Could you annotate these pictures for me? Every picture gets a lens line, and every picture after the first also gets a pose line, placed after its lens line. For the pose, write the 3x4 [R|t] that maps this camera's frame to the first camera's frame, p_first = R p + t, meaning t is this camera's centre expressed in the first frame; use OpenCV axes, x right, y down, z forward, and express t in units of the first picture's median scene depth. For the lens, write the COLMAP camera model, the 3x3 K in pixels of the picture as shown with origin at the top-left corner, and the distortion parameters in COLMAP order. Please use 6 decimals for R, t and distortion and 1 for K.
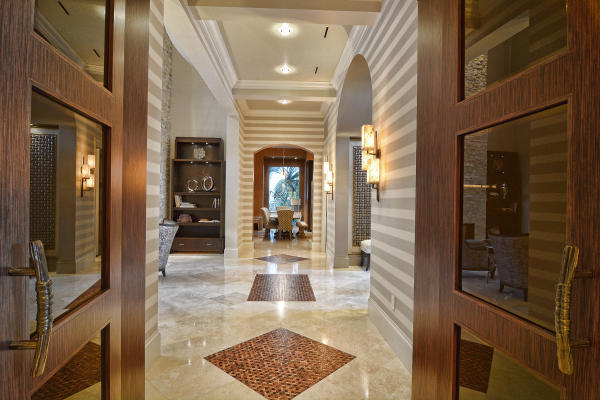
lens RADIAL K [[327.0, 0, 300.0], [0, 327.0, 200.0], [0, 0, 1]] dist [-0.002633, -0.001551]
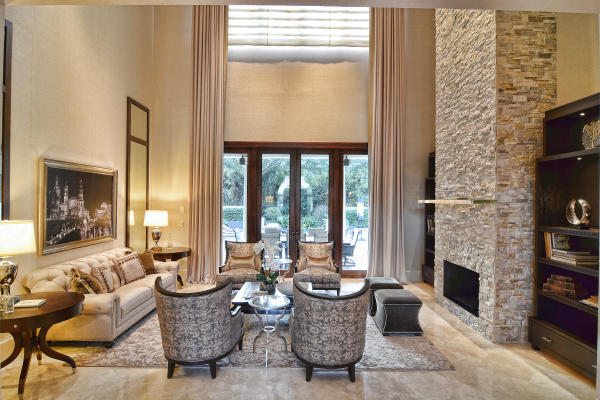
lens RADIAL K [[336.5, 0, 300.0], [0, 336.5, 200.0], [0, 0, 1]] dist [-0.001921, -0.000393]
pose [[-0.051528, -0.012555, -0.998593, 0.227018], [-0.007840, 0.999895, -0.012167, -0.090121], [0.998641, 0.007202, -0.051621, 1.092718]]
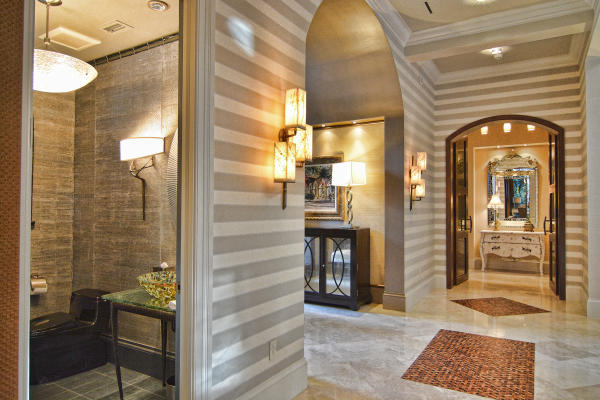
lens RADIAL K [[406.3, 0, 300.0], [0, 406.3, 200.0], [0, 0, 1]] dist [0.002111, 0.000795]
pose [[-0.824796, -0.001619, 0.565428, -0.227637], [-0.014292, 0.999736, -0.017984, -0.000811], [-0.565250, -0.022914, -0.824601, 1.935614]]
